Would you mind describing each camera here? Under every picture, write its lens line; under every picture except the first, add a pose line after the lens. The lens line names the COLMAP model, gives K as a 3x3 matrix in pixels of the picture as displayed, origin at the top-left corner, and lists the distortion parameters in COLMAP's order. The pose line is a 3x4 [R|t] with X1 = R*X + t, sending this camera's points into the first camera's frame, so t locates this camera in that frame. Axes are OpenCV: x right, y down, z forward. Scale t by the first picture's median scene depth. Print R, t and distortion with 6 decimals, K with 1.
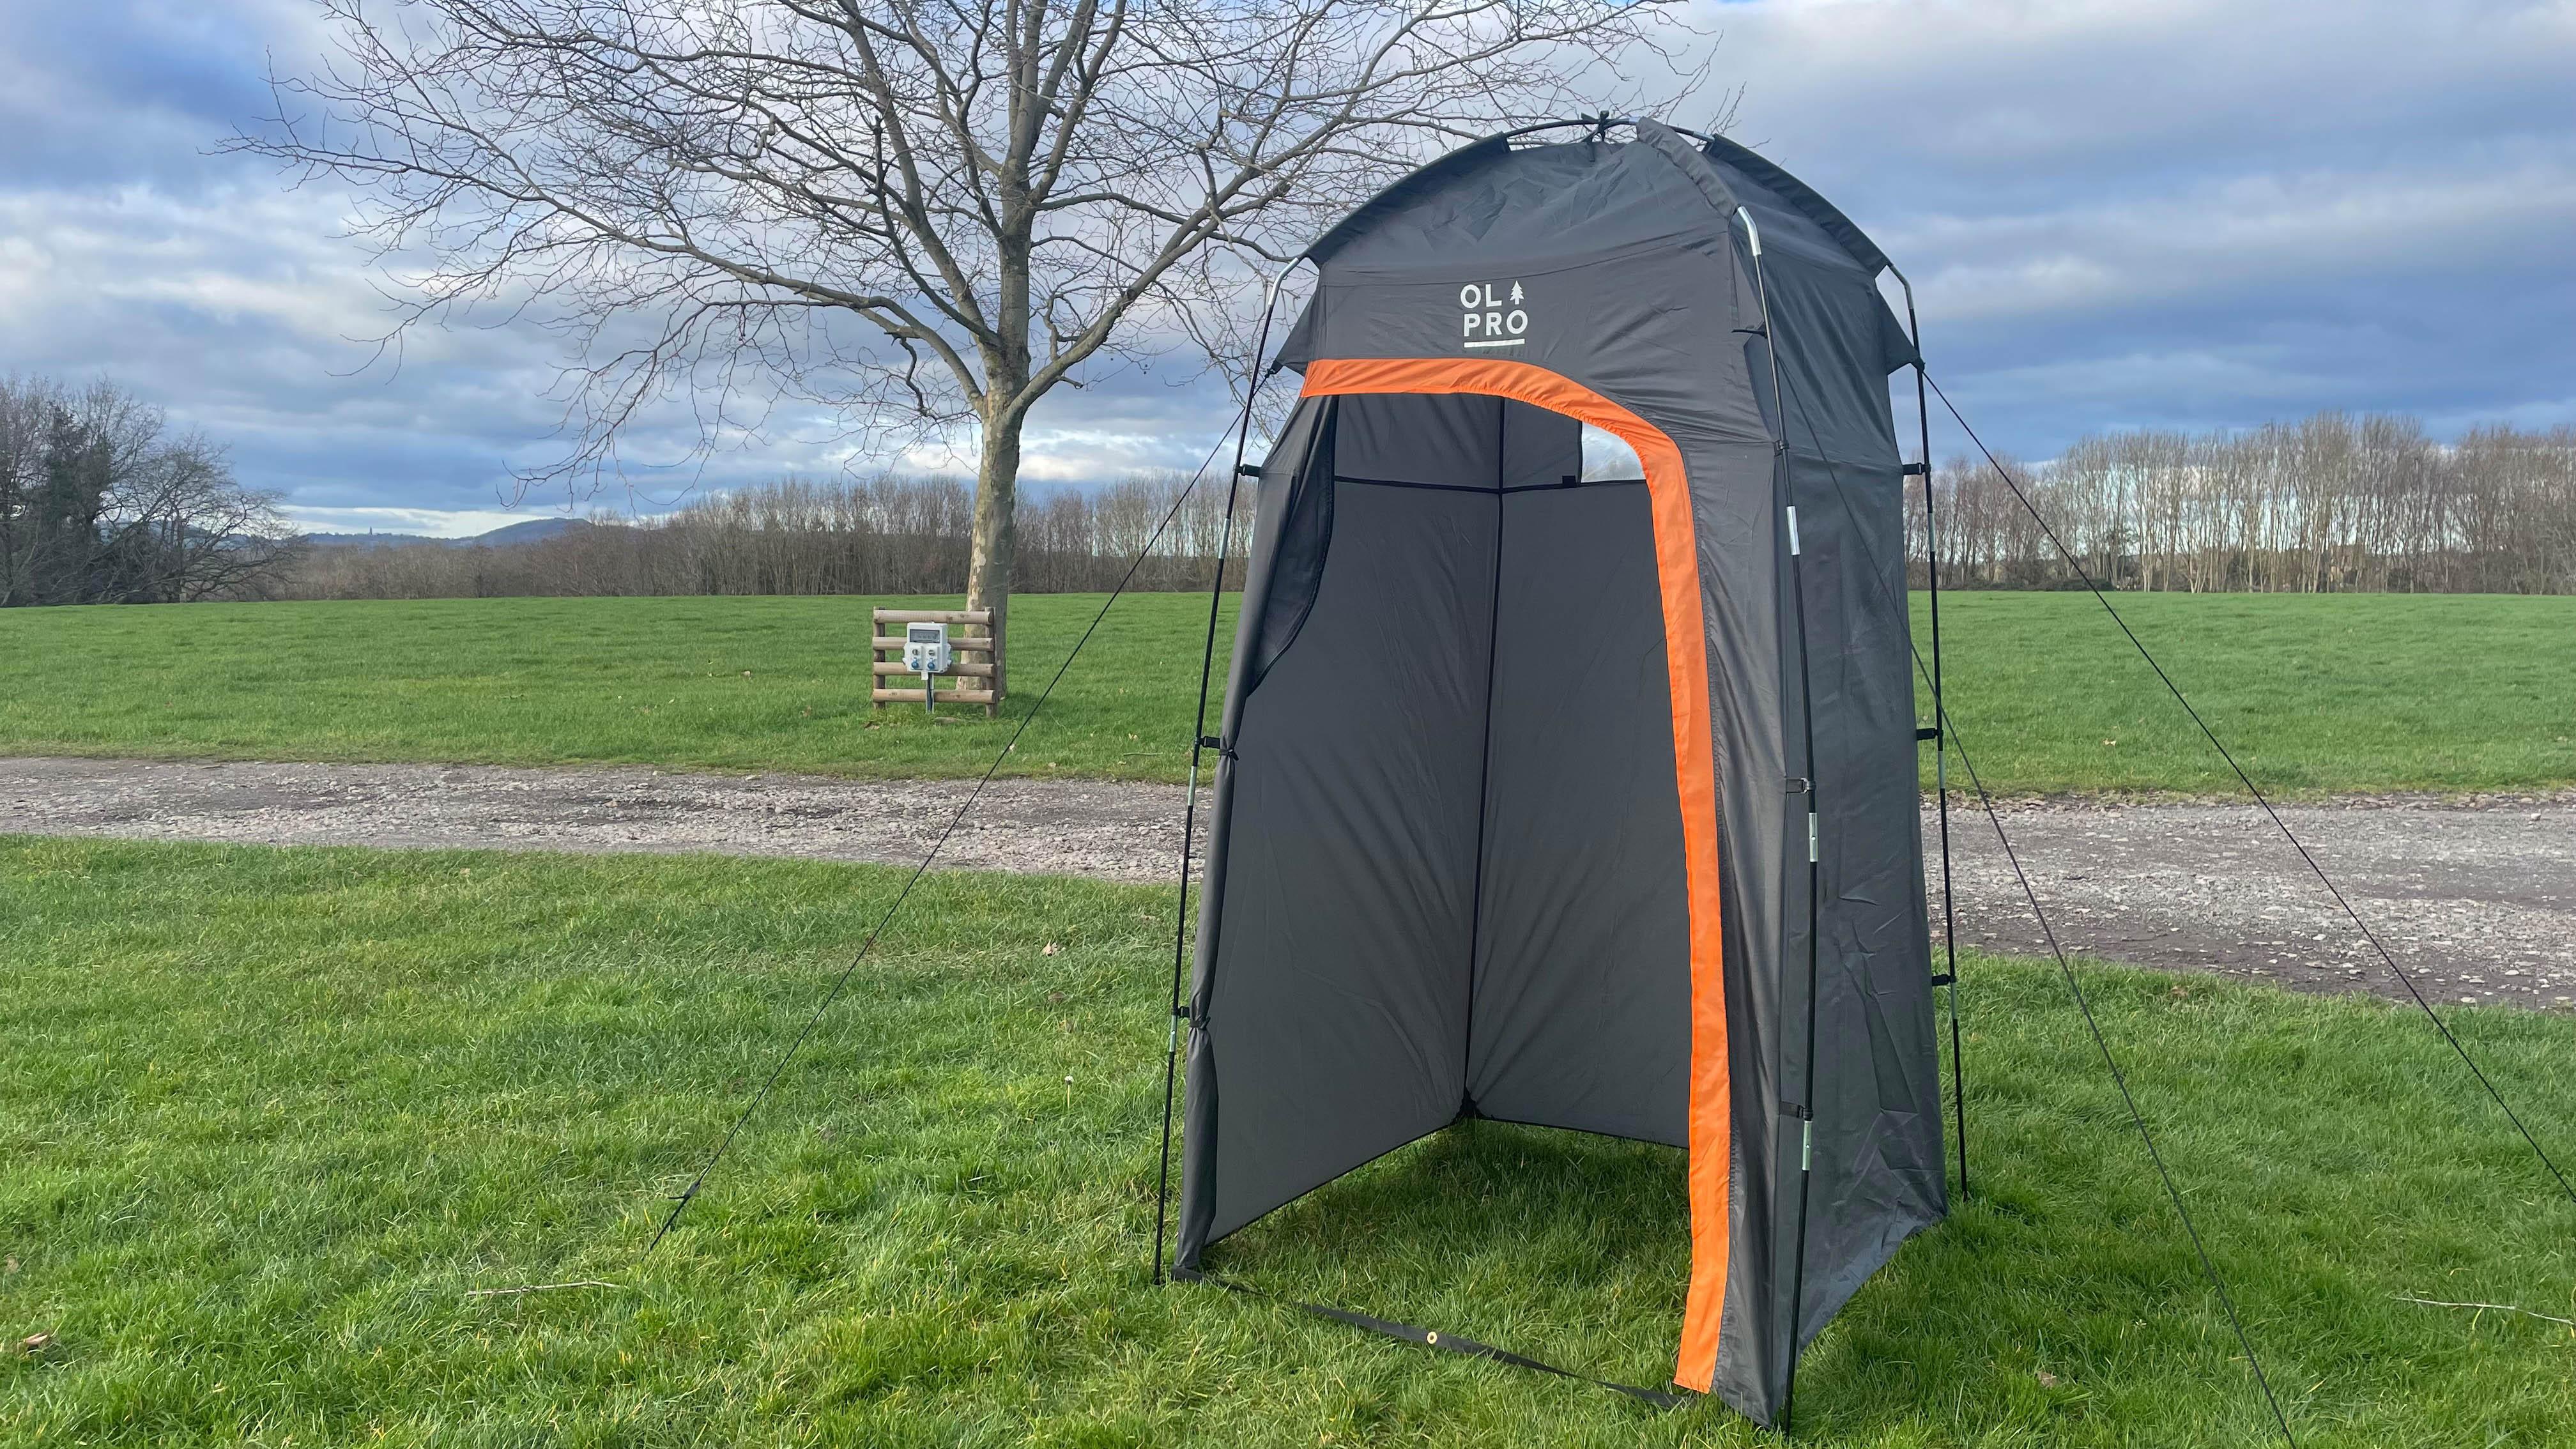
lens RADIAL K [[1989.9, 0, 1274.3], [0, 1989.9, 723.2], [0, 0, 1]] dist [0.053258, -0.040084]
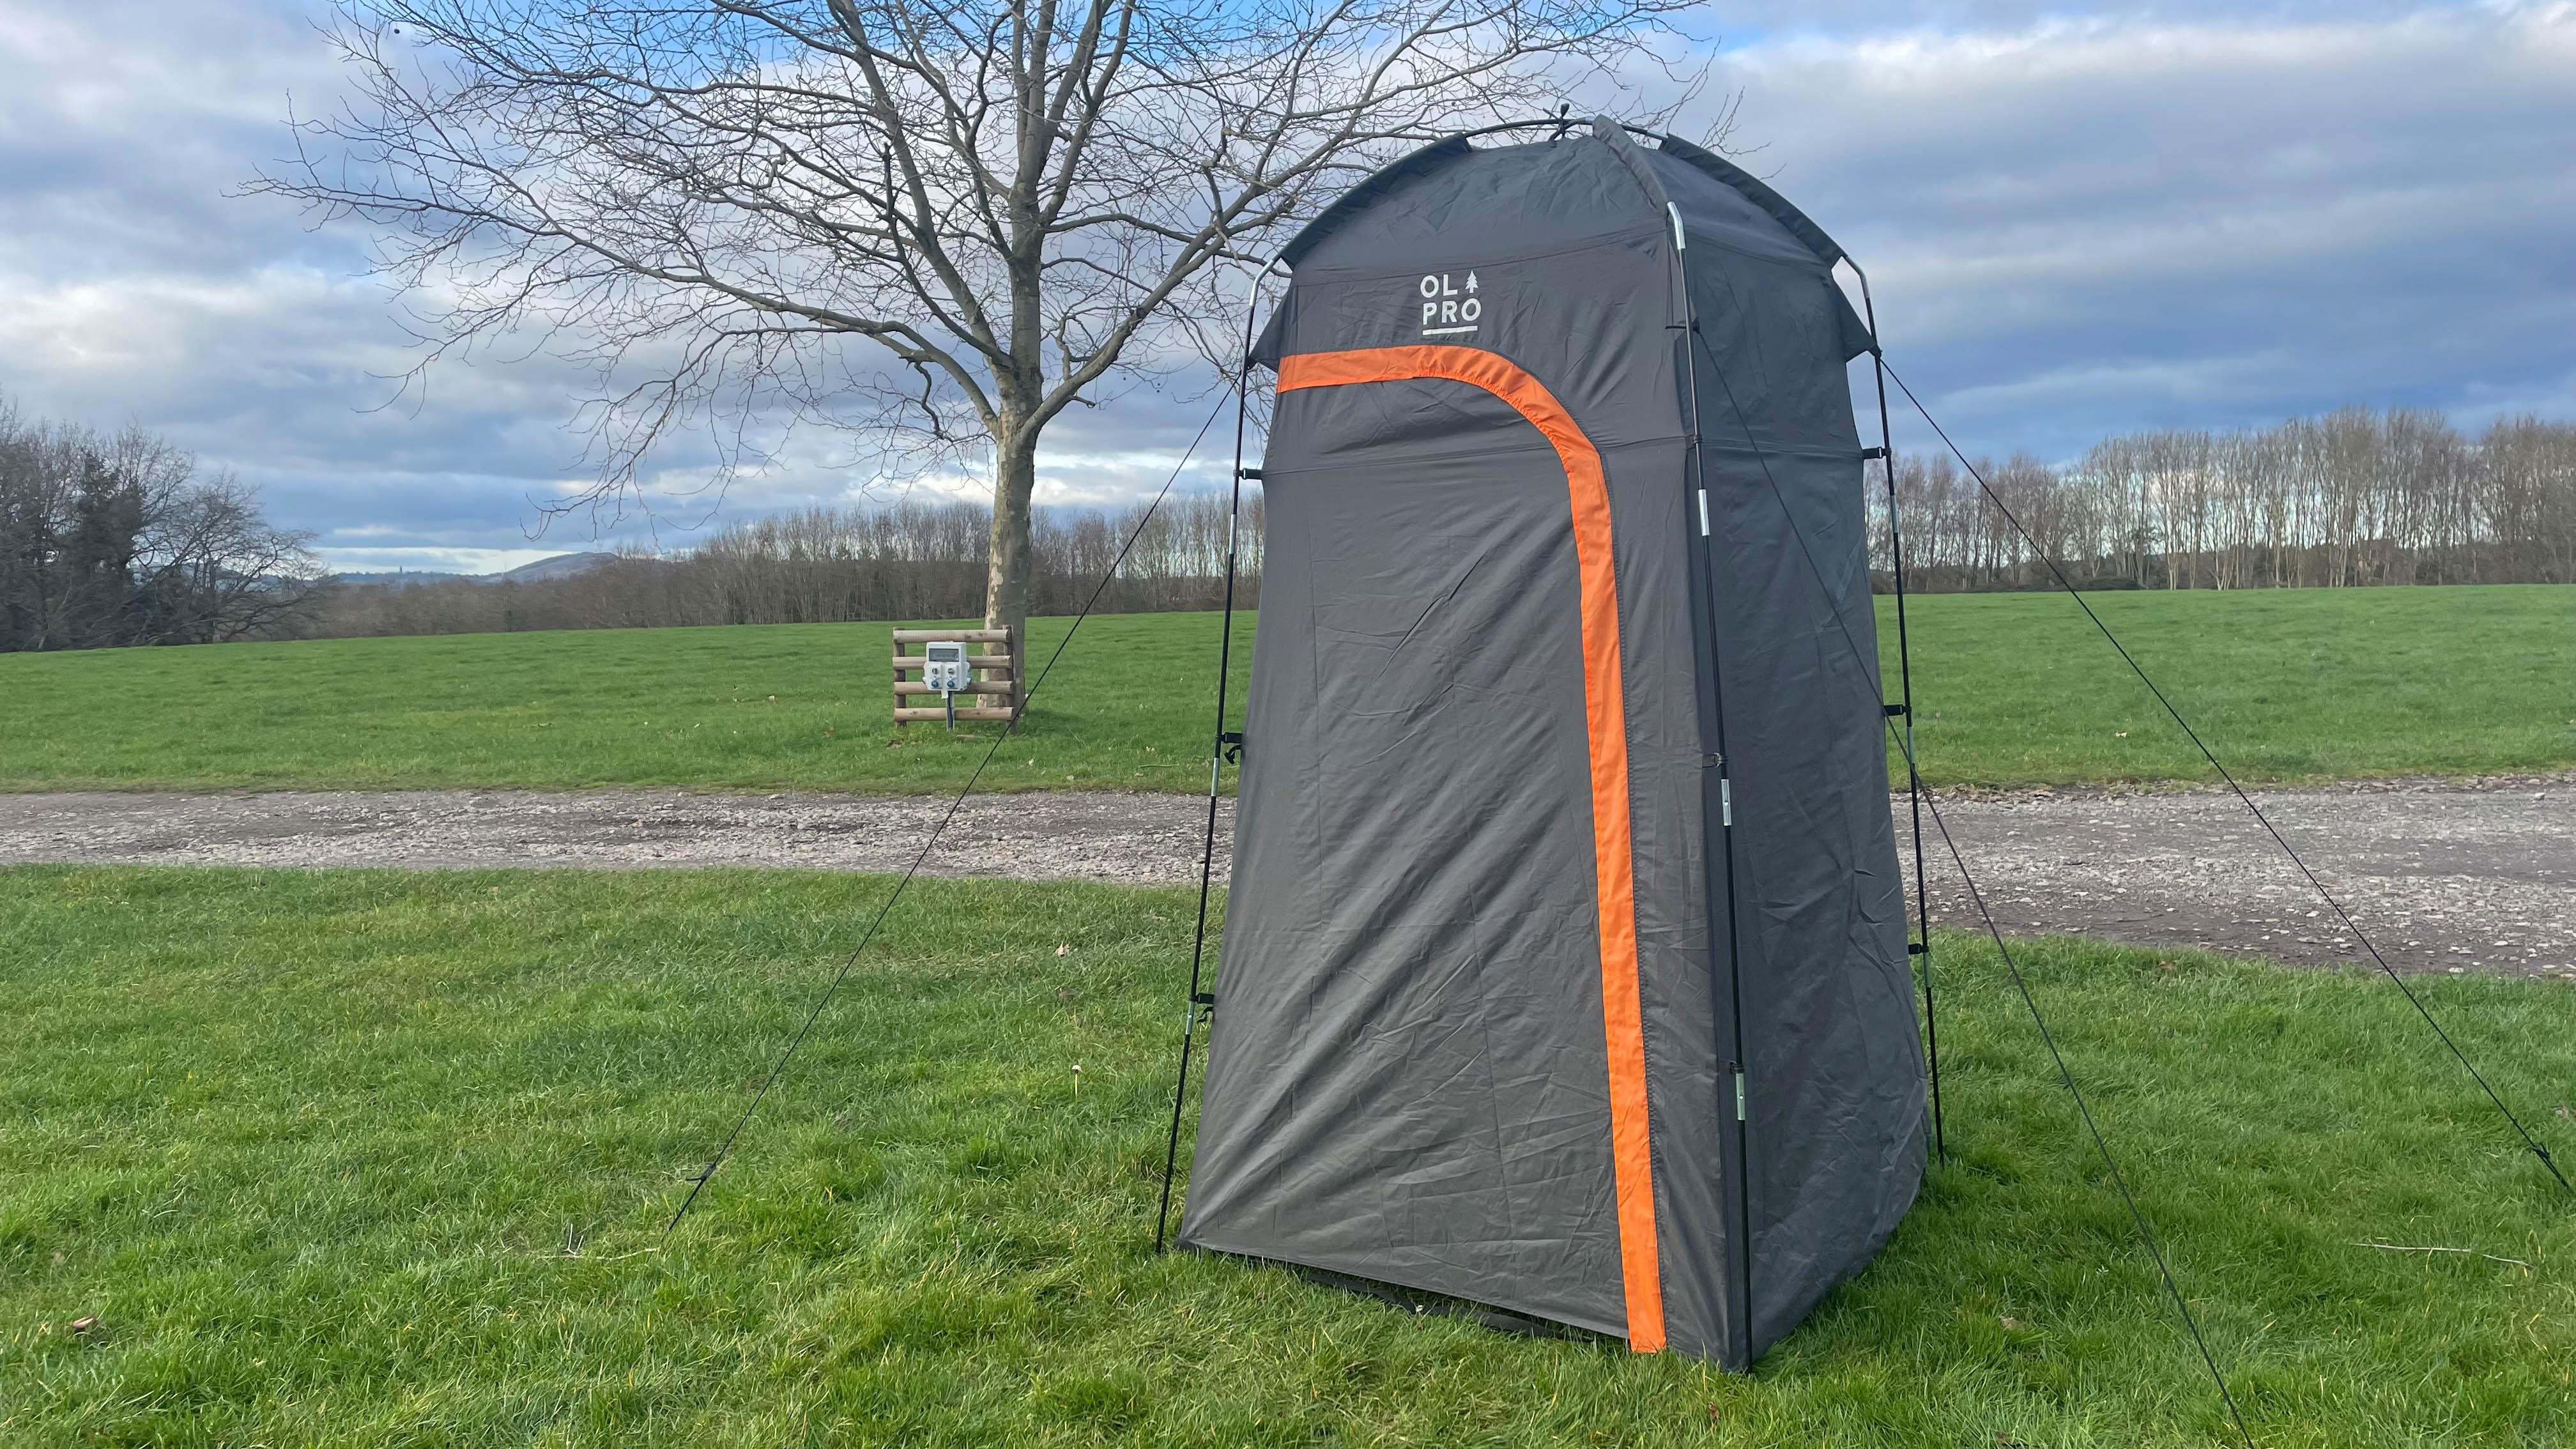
lens RADIAL K [[1989.9, 0, 1283.6], [0, 1989.9, 736.7], [0, 0, 1]] dist [0.053258, -0.040084]
pose [[0.999724, -0.021212, -0.010102, 0.007948], [0.021179, 0.999770, -0.003306, 0.005836], [0.010170, 0.003091, 0.999944, -0.012430]]
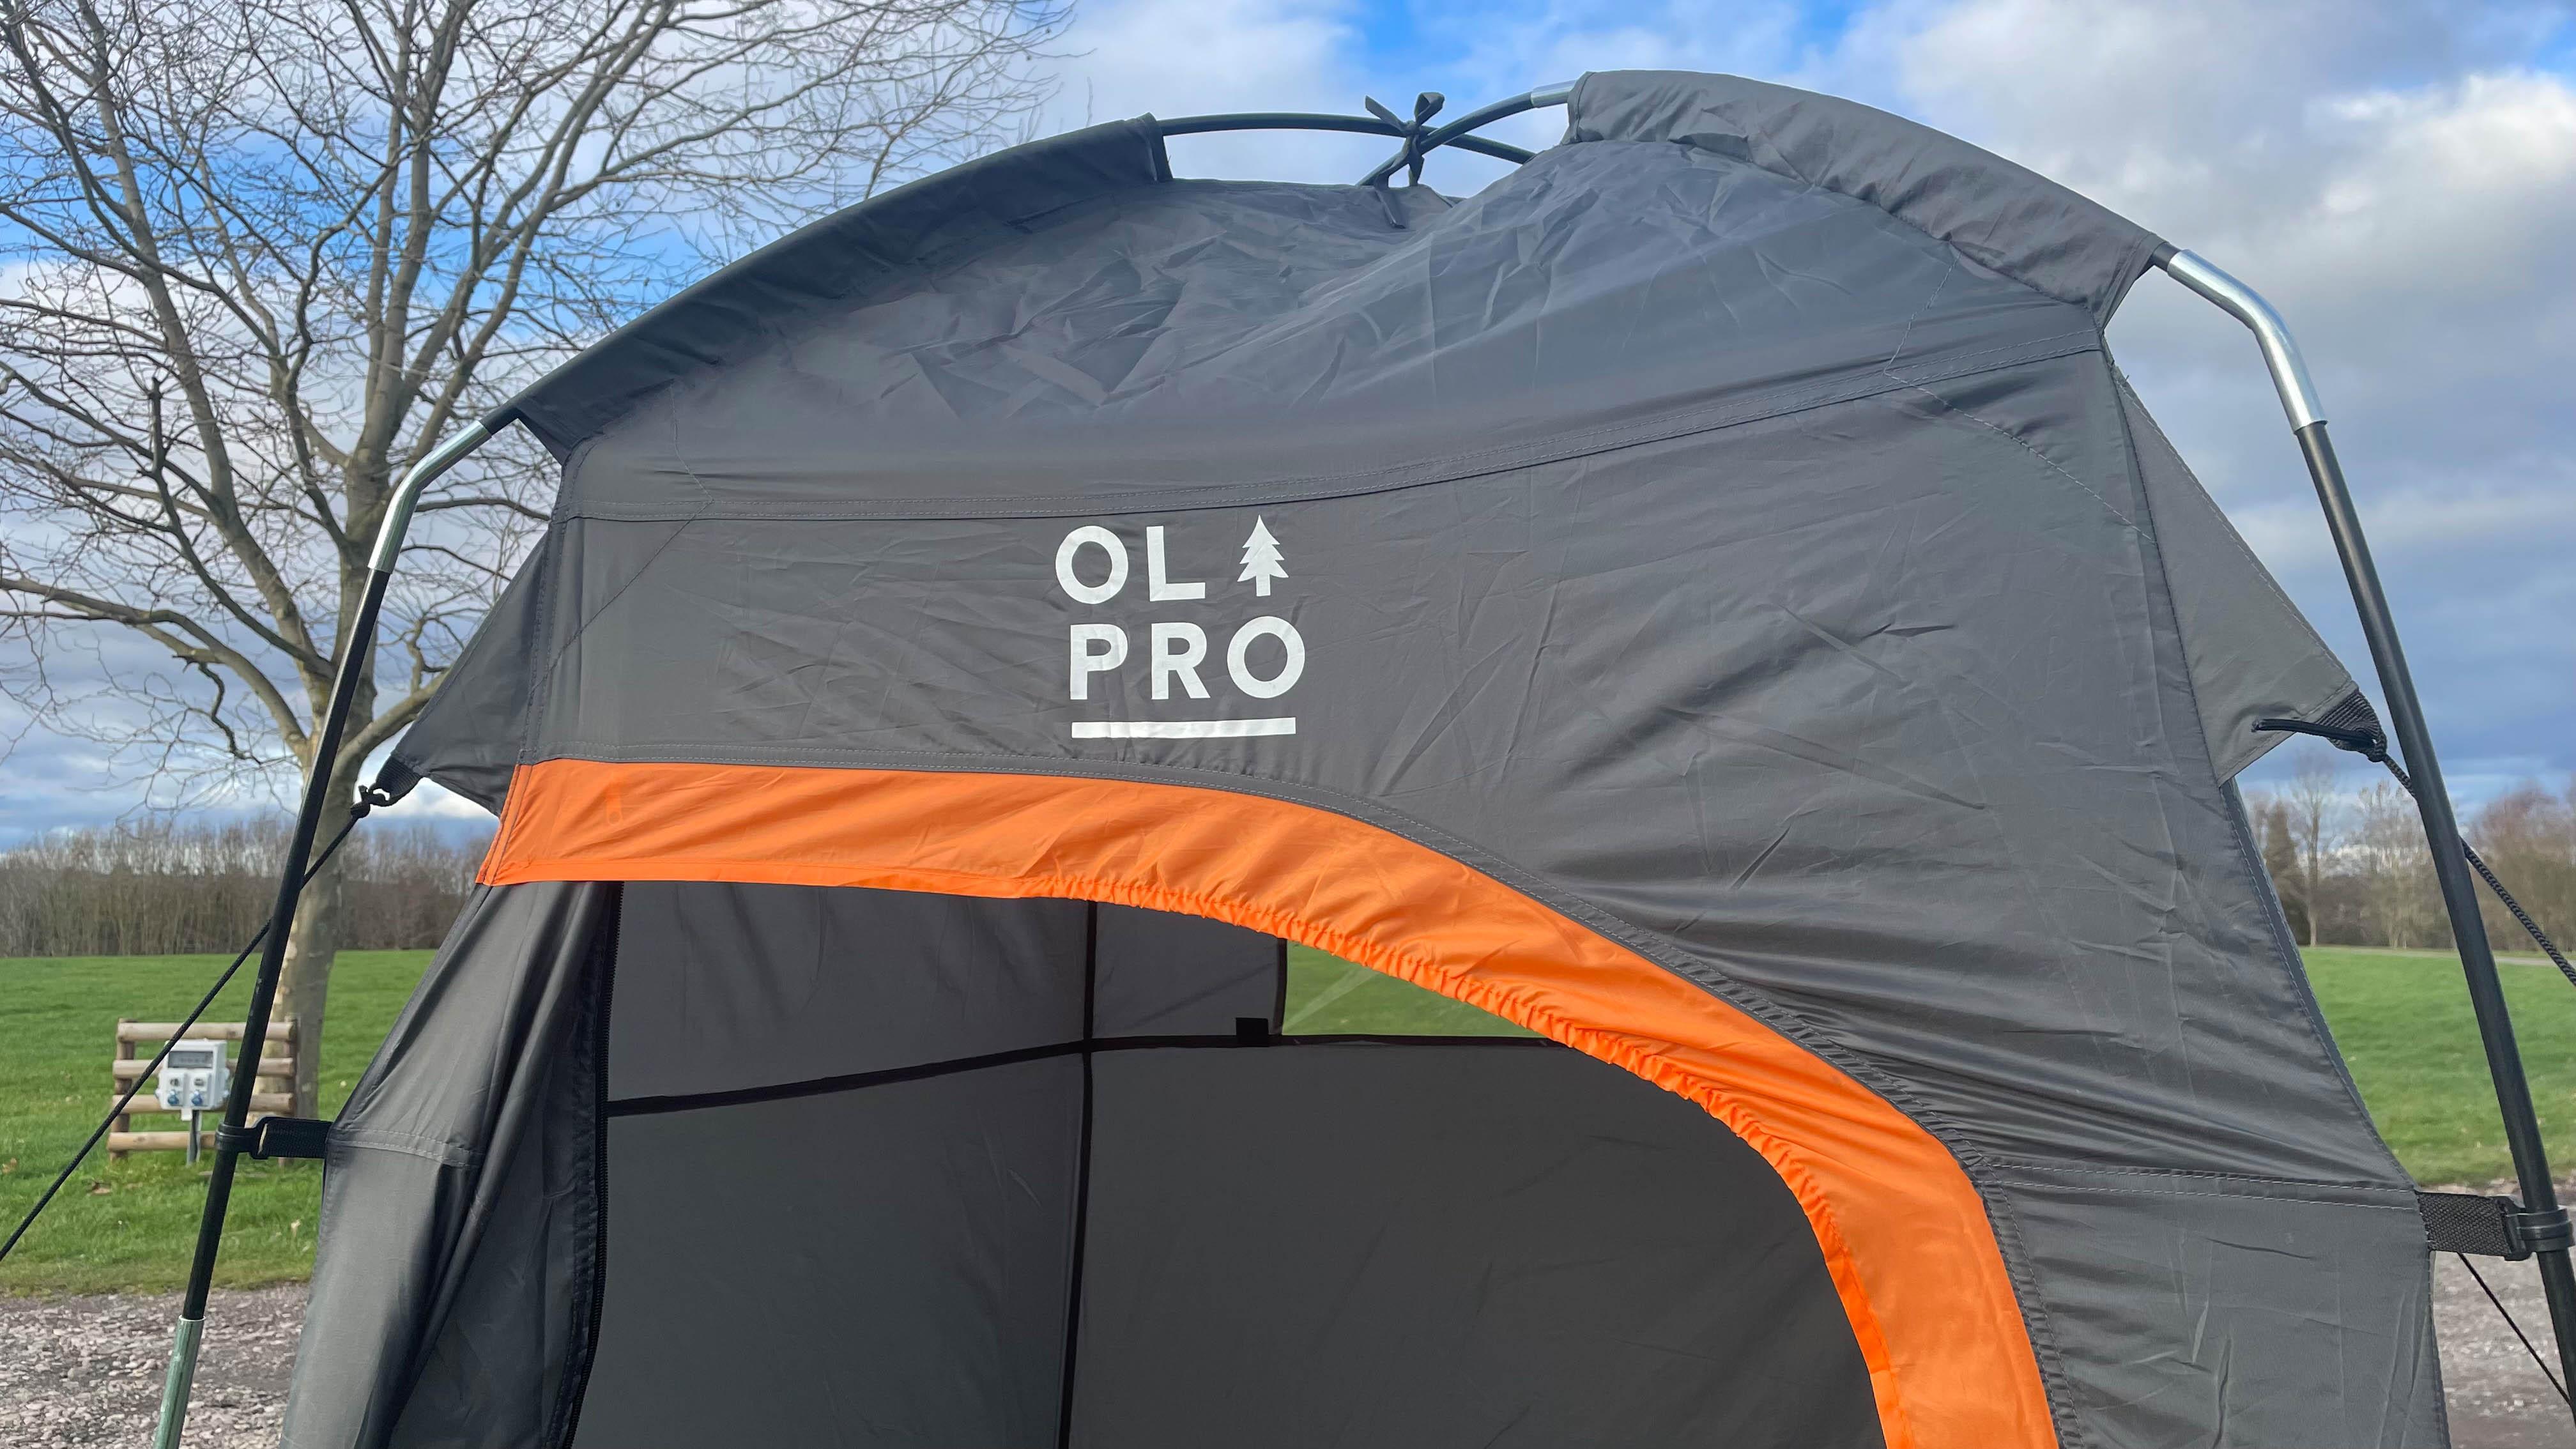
lens RADIAL K [[1989.9, 0, 1283.5], [0, 1989.9, 735.1], [0, 0, 1]] dist [0.053258, -0.040084]
pose [[0.963137, 0.022608, 0.268060, 0.013539], [0.021905, 0.986562, -0.161911, -0.039599], [-0.268119, 0.161814, 0.949699, 0.200951]]
